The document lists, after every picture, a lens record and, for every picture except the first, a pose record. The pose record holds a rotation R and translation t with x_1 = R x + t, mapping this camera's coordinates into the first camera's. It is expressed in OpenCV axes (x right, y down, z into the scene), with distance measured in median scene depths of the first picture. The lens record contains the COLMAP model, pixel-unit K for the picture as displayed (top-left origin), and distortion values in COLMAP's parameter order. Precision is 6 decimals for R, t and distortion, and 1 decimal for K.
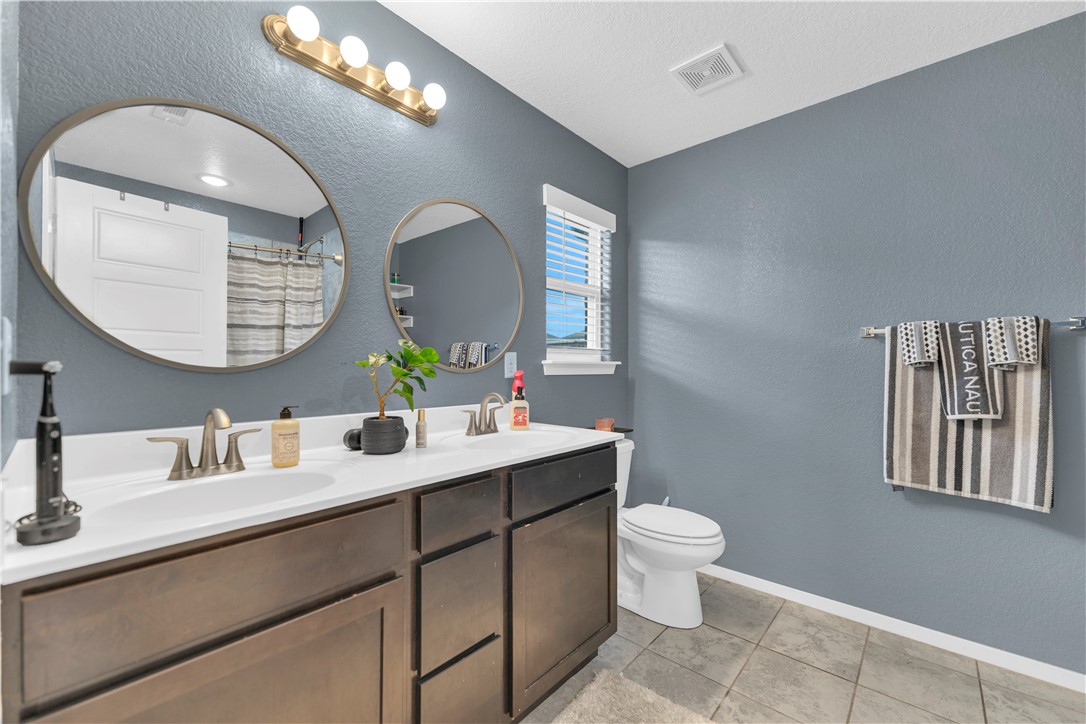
lens RADIAL K [[438.9, 0, 537.7], [0, 438.9, 370.3], [0, 0, 1]] dist [0.002708, -0.000308]
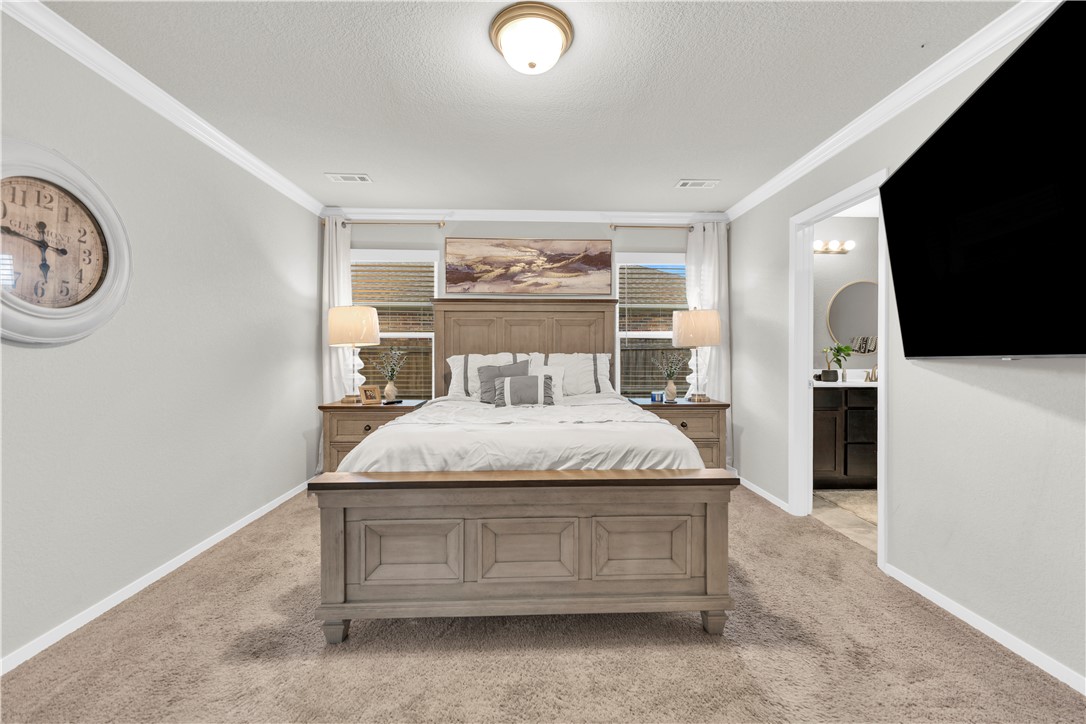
lens RADIAL K [[438.9, 0, 545.4], [0, 438.9, 358.8], [0, 0, 1]] dist [0.002708, -0.000308]
pose [[0.700052, 0.008336, -0.714043, 0.280404], [-0.002849, 0.999957, 0.008881, 0.009261], [0.714086, -0.004182, 0.700046, -1.635338]]
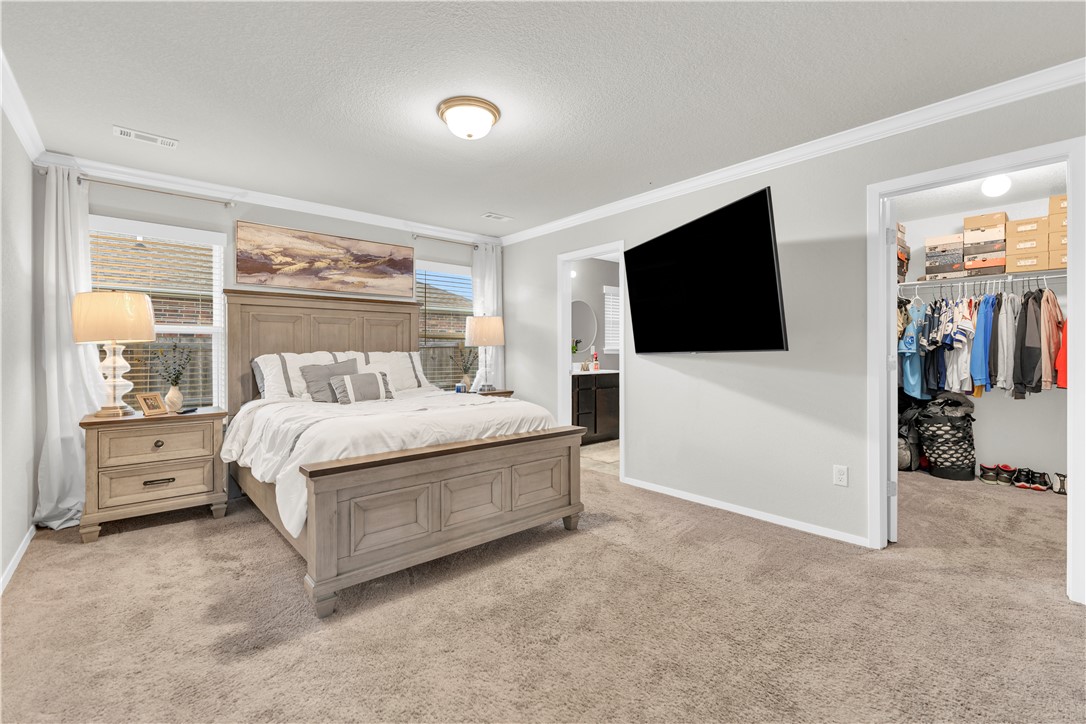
lens RADIAL K [[470.2, 0, 544.9], [0, 470.2, 355.4], [0, 0, 1]] dist [-0.004789, -0.000634]
pose [[0.994023, -0.003673, -0.109113, -0.035939], [0.003988, 0.999988, 0.002670, 0.015147], [0.109102, -0.003089, 0.994026, -2.263740]]
